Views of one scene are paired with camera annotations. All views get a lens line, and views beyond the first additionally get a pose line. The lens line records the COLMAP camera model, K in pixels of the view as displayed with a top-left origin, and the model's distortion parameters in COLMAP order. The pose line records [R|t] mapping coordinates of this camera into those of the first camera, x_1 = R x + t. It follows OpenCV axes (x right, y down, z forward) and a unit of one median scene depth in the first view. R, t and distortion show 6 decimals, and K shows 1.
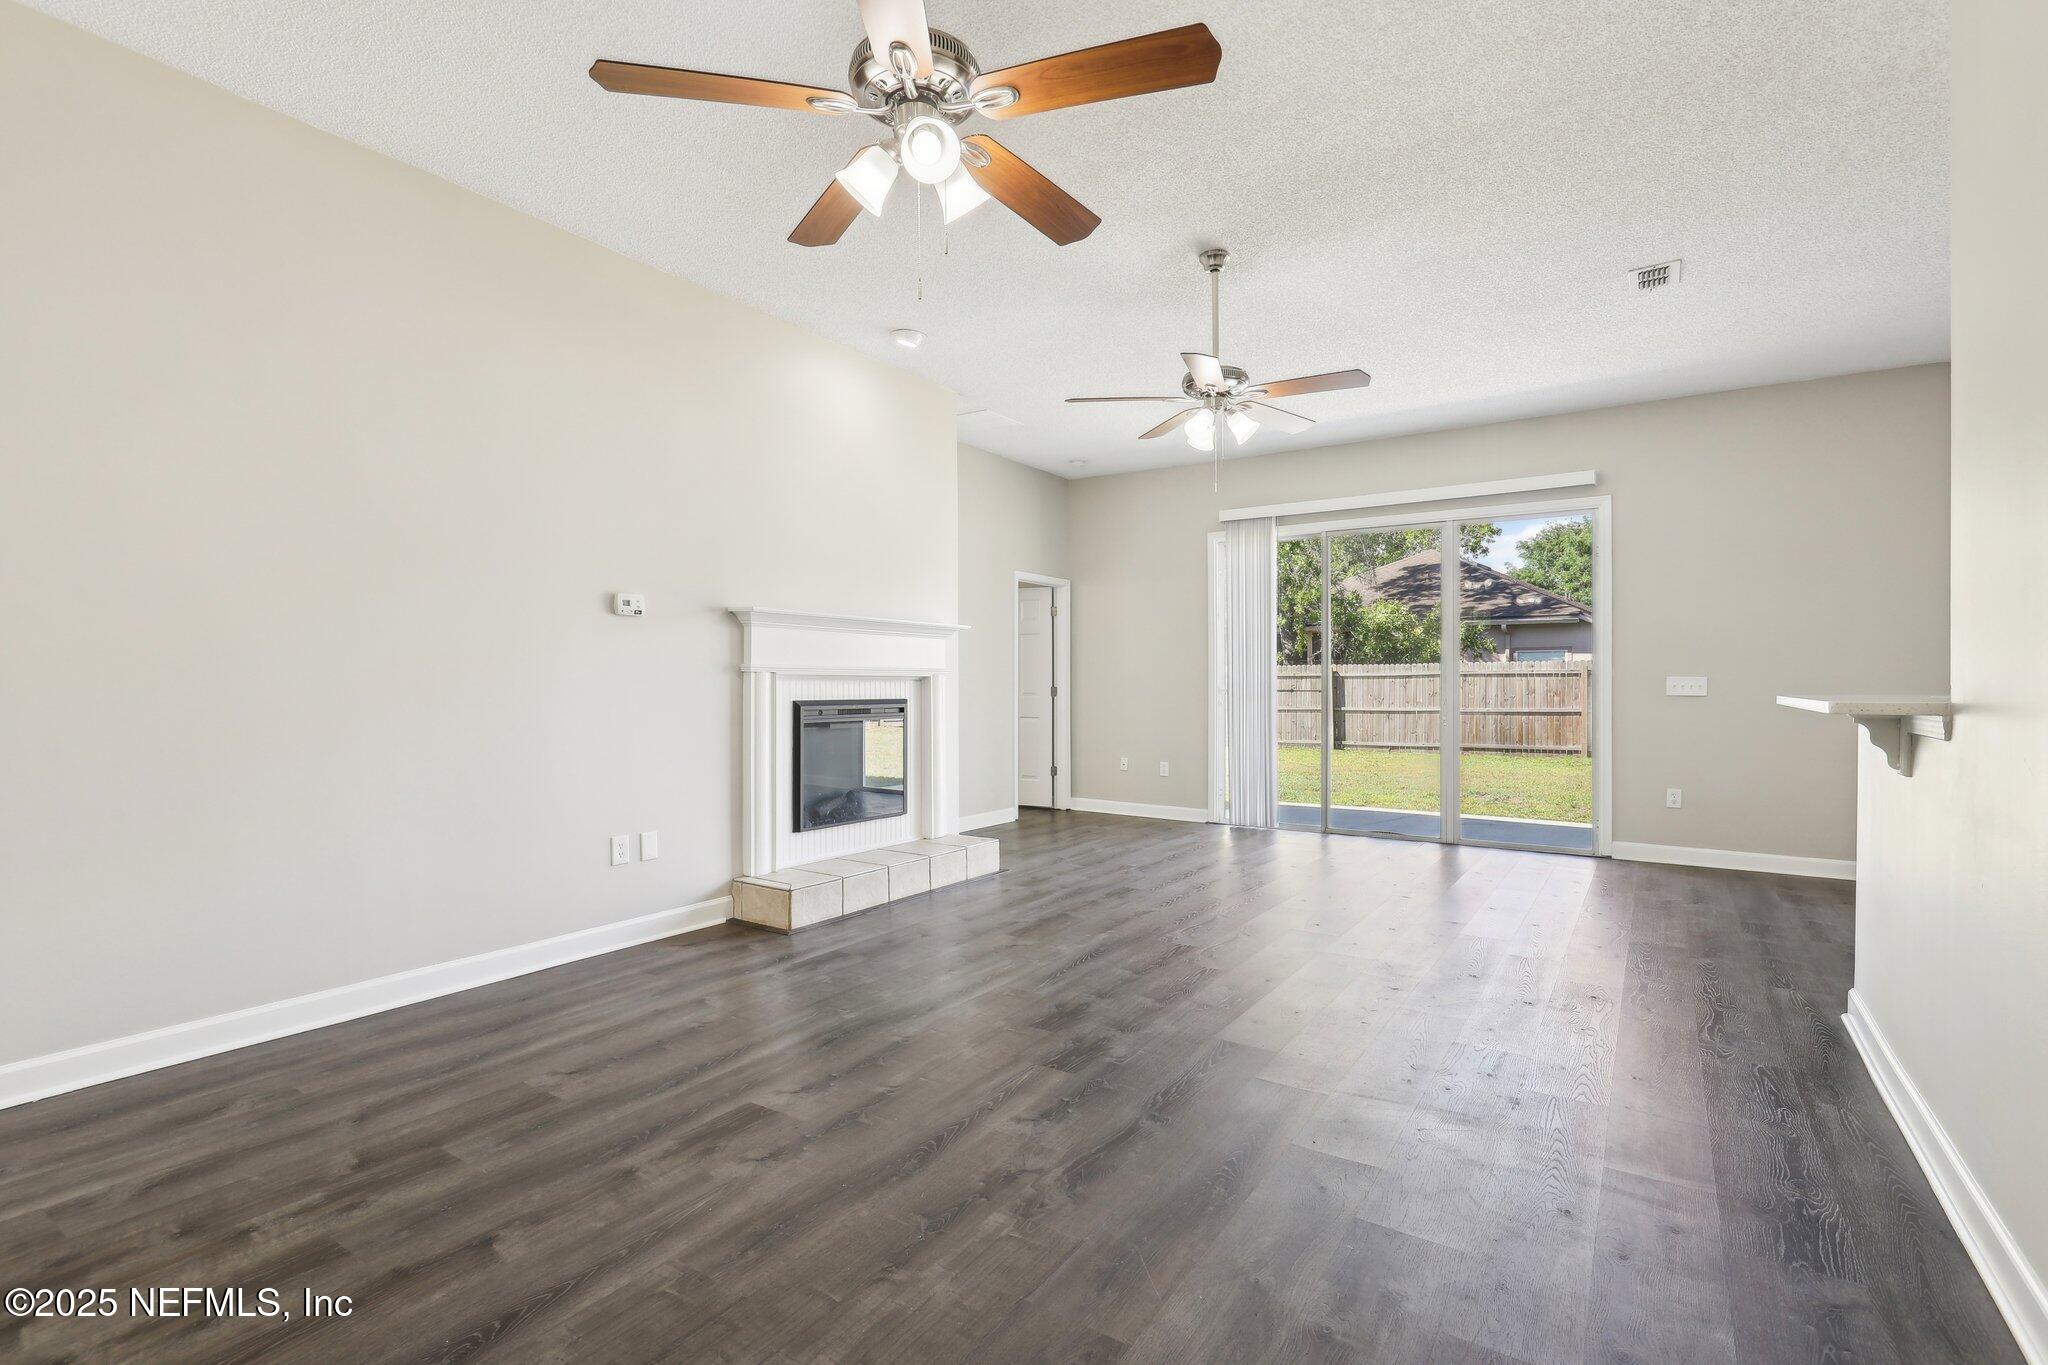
lens RADIAL K [[944.1, 0, 1025.5], [0, 944.1, 687.8], [0, 0, 1]] dist [0.000560, 0.000397]
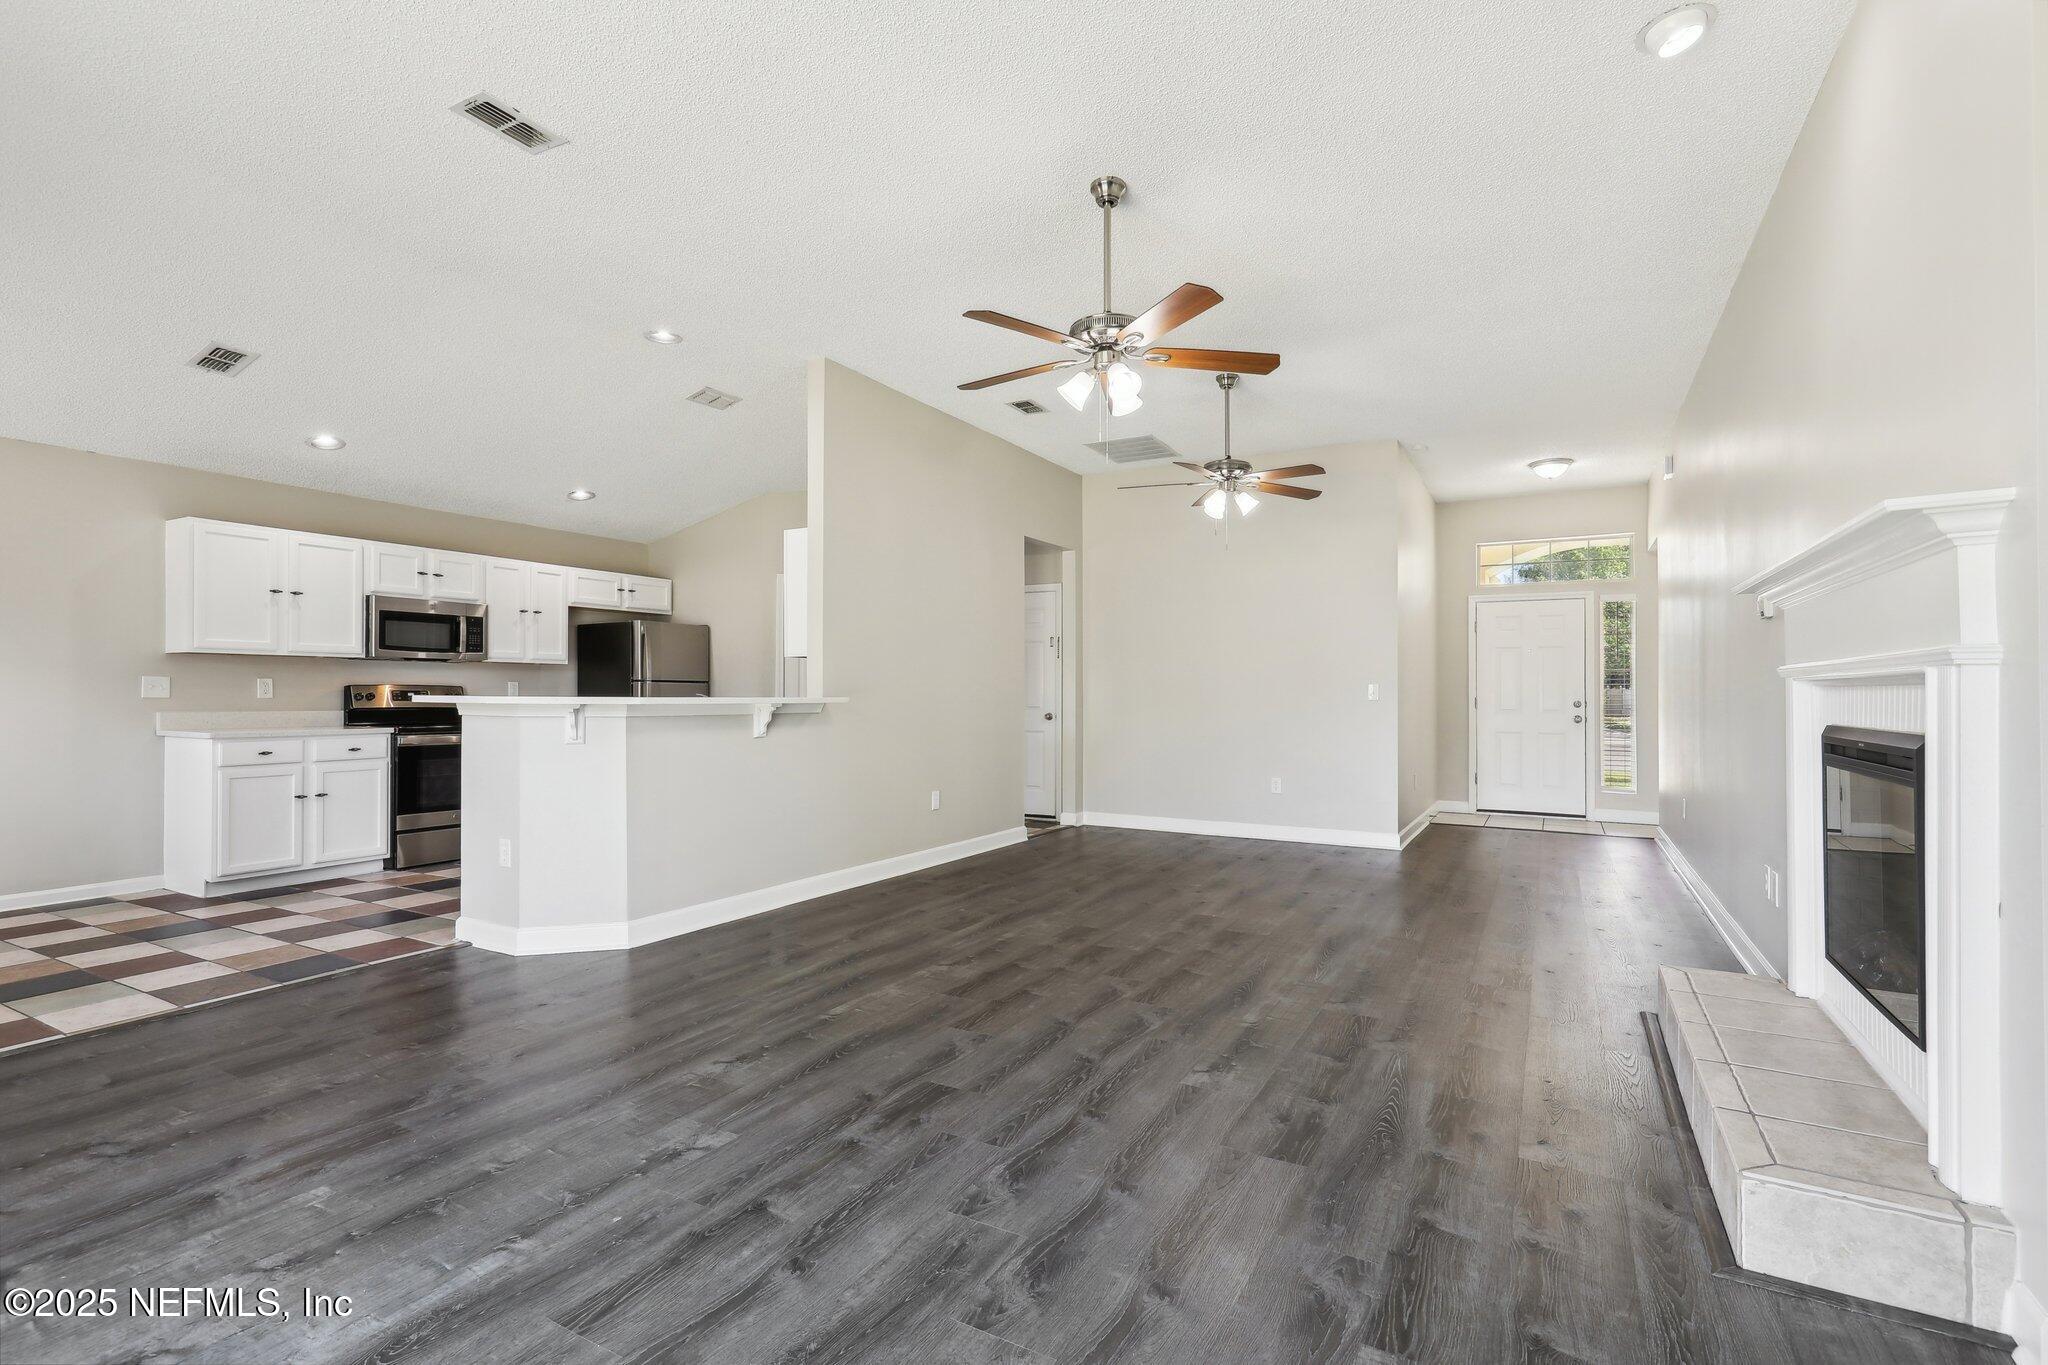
lens RADIAL K [[944.1, 0, 1018.1], [0, 944.1, 692.4], [0, 0, 1]] dist [0.000560, 0.000397]
pose [[-0.997262, -0.008000, -0.073509, 0.230268], [-0.008216, 0.999963, 0.002636, -0.002565], [0.073485, 0.003233, -0.997291, 1.222323]]
